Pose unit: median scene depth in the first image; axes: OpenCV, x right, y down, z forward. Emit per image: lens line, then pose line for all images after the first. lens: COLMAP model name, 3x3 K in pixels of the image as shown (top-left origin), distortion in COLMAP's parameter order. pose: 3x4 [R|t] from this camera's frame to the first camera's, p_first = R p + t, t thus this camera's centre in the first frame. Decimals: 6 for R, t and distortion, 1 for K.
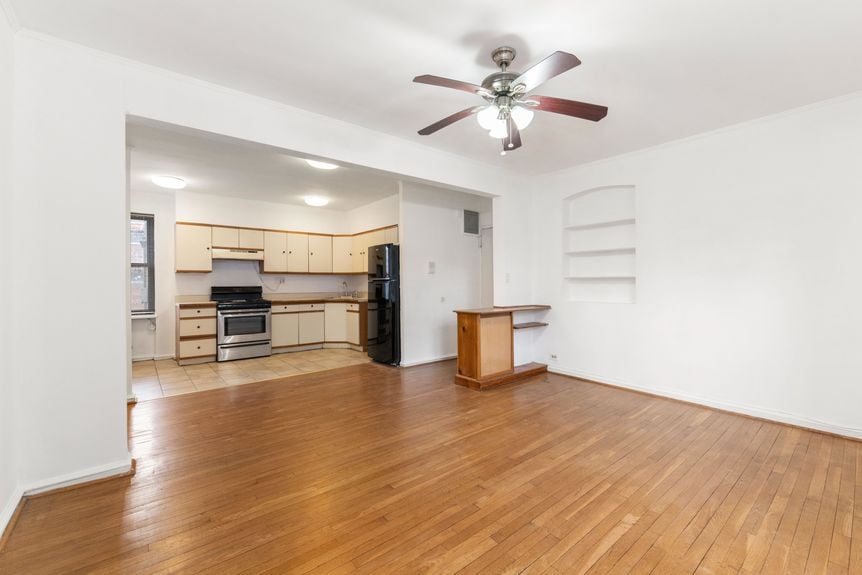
lens RADIAL K [[367.8, 0, 439.5], [0, 367.8, 283.5], [0, 0, 1]] dist [0.000051, -0.000431]
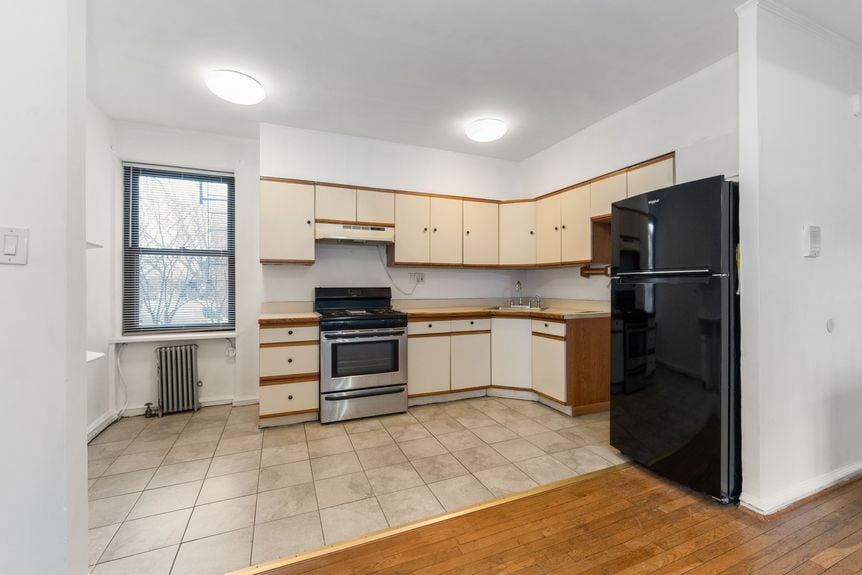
lens RADIAL K [[367.8, 0, 439.5], [0, 367.8, 283.5], [0, 0, 1]] dist [0.000051, -0.000431]
pose [[0.959314, 0.003795, -0.282315, -0.274657], [-0.004433, 0.999989, -0.001622, 0.001857], [0.282306, 0.002808, 0.959320, 0.516895]]
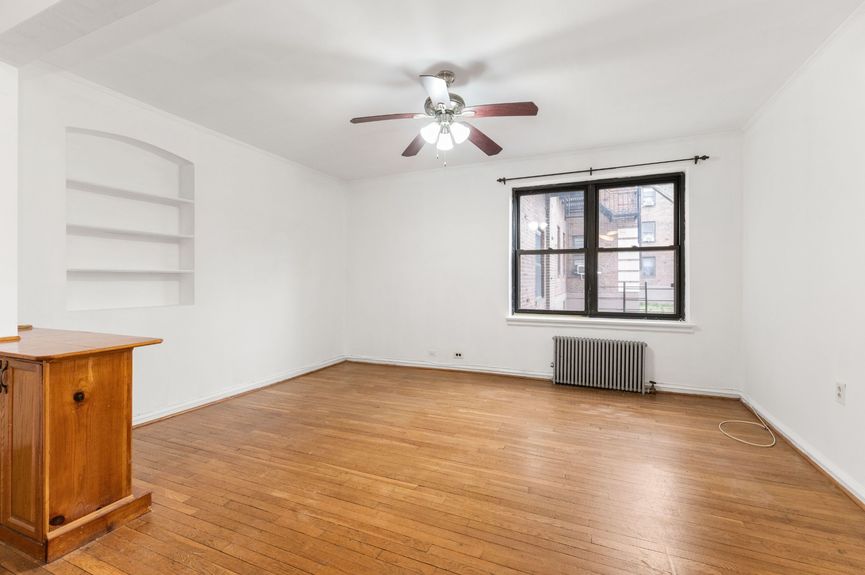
lens RADIAL K [[373.5, 0, 435.7], [0, 373.5, 282.2], [0, 0, 1]] dist [-0.001268, -0.000605]
pose [[-0.454817, -0.001170, 0.890584, -0.341459], [0.002822, 0.999992, 0.002755, 0.001651], [-0.890581, 0.003766, -0.454810, 0.634241]]
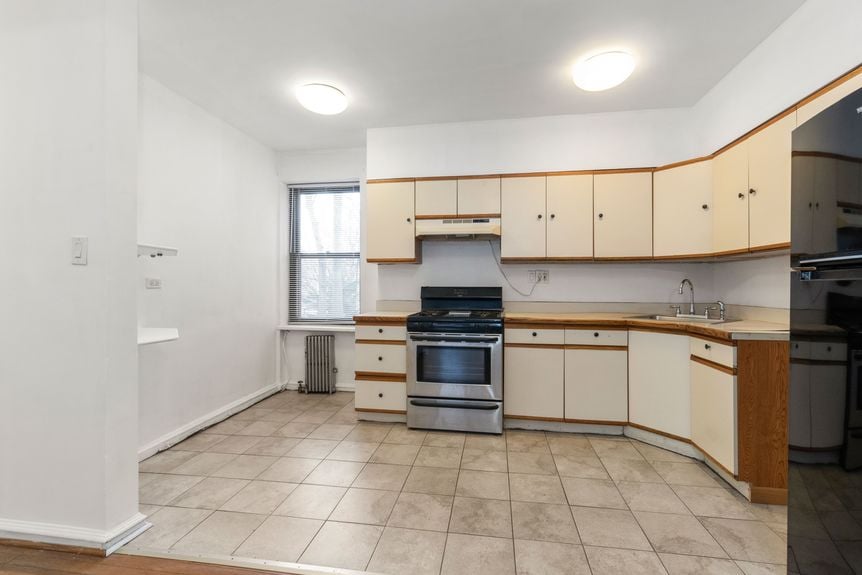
lens RADIAL K [[374.9, 0, 435.7], [0, 374.9, 283.4], [0, 0, 1]] dist [-0.001126, -0.000595]
pose [[0.659720, 0.003567, -0.751503, -0.167172], [-0.007482, 0.999970, -0.001822, 0.004584], [0.751474, 0.006825, 0.659727, 0.669833]]
